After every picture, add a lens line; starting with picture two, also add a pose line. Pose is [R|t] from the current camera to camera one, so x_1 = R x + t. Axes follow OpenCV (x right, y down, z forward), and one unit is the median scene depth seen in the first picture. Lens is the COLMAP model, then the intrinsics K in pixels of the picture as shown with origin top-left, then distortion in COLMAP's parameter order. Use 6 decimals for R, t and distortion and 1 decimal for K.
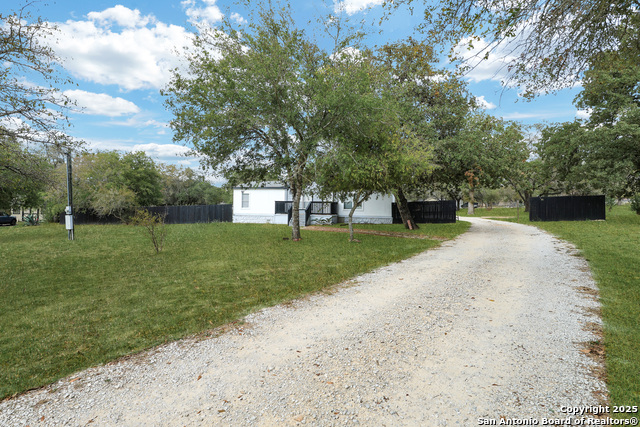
lens RADIAL K [[290.4, 0, 320.0], [0, 290.4, 213.5], [0, 0, 1]] dist [-0.000561, -0.000157]
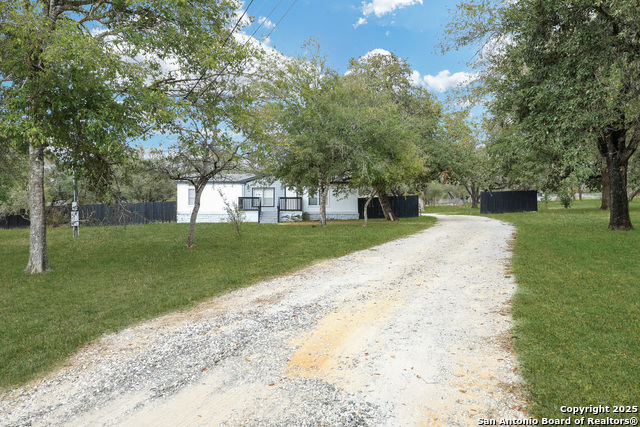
lens RADIAL K [[463.4, 0, 298.5], [0, 463.4, 214.0], [0, 0, 1]] dist [0.001716, 0.000859]
pose [[0.963086, -0.014719, 0.268790, -0.372393], [0.017755, 0.999803, -0.008868, 0.027449], [-0.268607, 0.013313, 0.963158, -0.451801]]
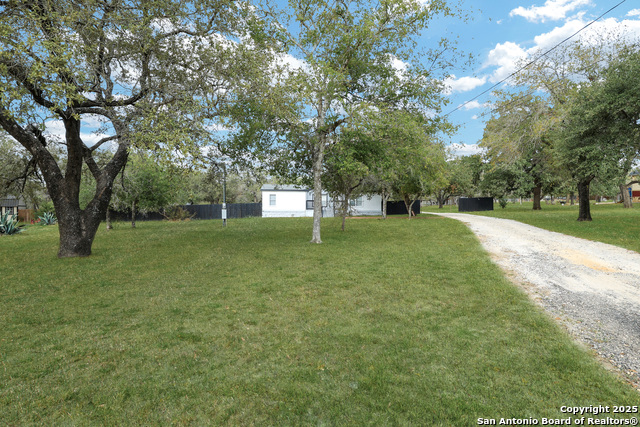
lens RADIAL K [[334.0, 0, 316.3], [0, 334.0, 214.3], [0, 0, 1]] dist [0.000233, -0.000270]
pose [[0.937693, -0.012599, 0.347236, -0.670425], [0.013996, 0.999901, -0.001515, 0.027437], [-0.347182, 0.006280, 0.937777, -0.492319]]
